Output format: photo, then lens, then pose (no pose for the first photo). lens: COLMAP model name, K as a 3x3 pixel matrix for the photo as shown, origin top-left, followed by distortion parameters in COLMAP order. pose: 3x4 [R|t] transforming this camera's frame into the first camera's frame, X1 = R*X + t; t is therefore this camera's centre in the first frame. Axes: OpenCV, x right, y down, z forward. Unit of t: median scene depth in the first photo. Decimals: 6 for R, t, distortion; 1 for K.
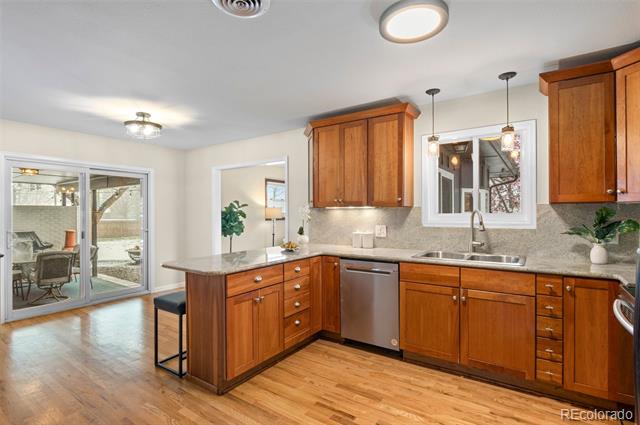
lens RADIAL K [[317.6, 0, 320.0], [0, 317.6, 212.5], [0, 0, 1]] dist [-0.014524, 0.000215]
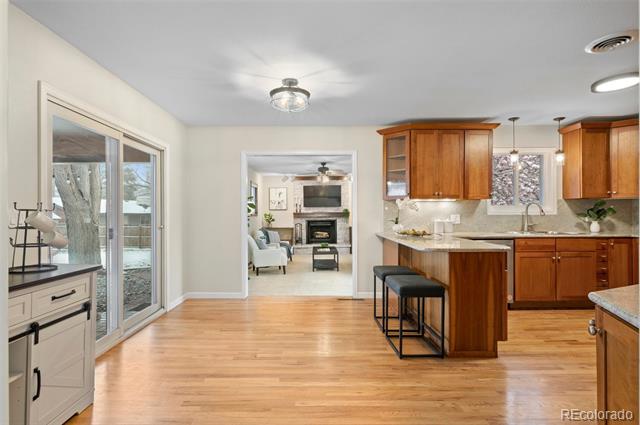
lens RADIAL K [[319.9, 0, 314.7], [0, 319.9, 211.5], [0, 0, 1]] dist [-0.000821, 0.000006]
pose [[0.821458, 0.004553, 0.570250, -1.206651], [0.000424, 0.999963, -0.008596, 0.047529], [-0.570269, 0.007303, 0.821426, 0.331555]]
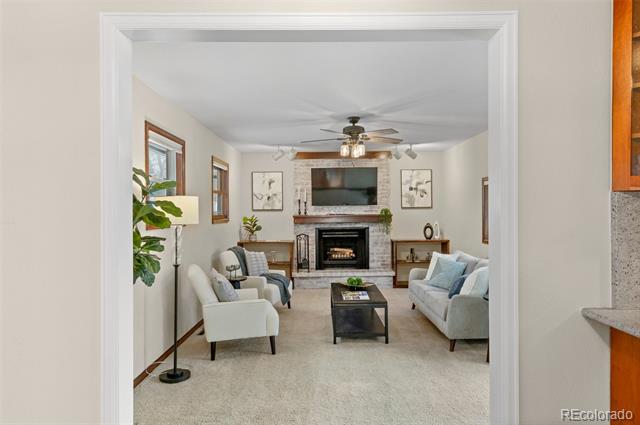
lens RADIAL K [[400.7, 0, 320.0], [0, 400.7, 212.5], [0, 0, 1]] dist [0.001302, 0.000978]
pose [[0.824097, -0.001547, 0.566446, -0.679461], [0.000429, 0.999998, 0.002108, 0.005564], [-0.566448, -0.001494, 0.824096, 1.192766]]
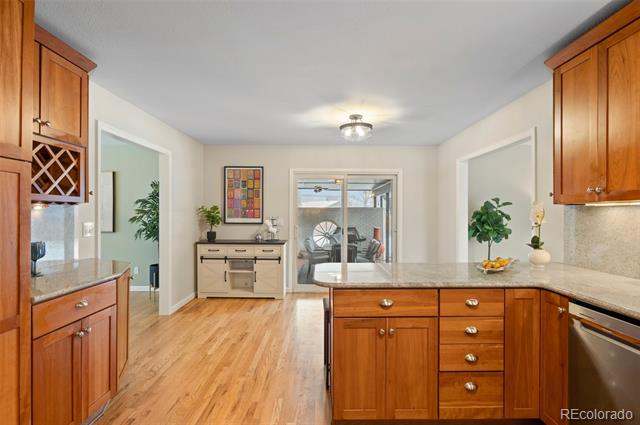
lens RADIAL K [[317.6, 0, 320.0], [0, 317.6, 212.5], [0, 0, 1]] dist [-0.014524, 0.000215]
pose [[0.565754, 0.002697, -0.824570, 0.274248], [-0.004719, 0.999989, 0.000033, 0.001272], [0.824561, 0.003872, 0.565760, 0.394668]]
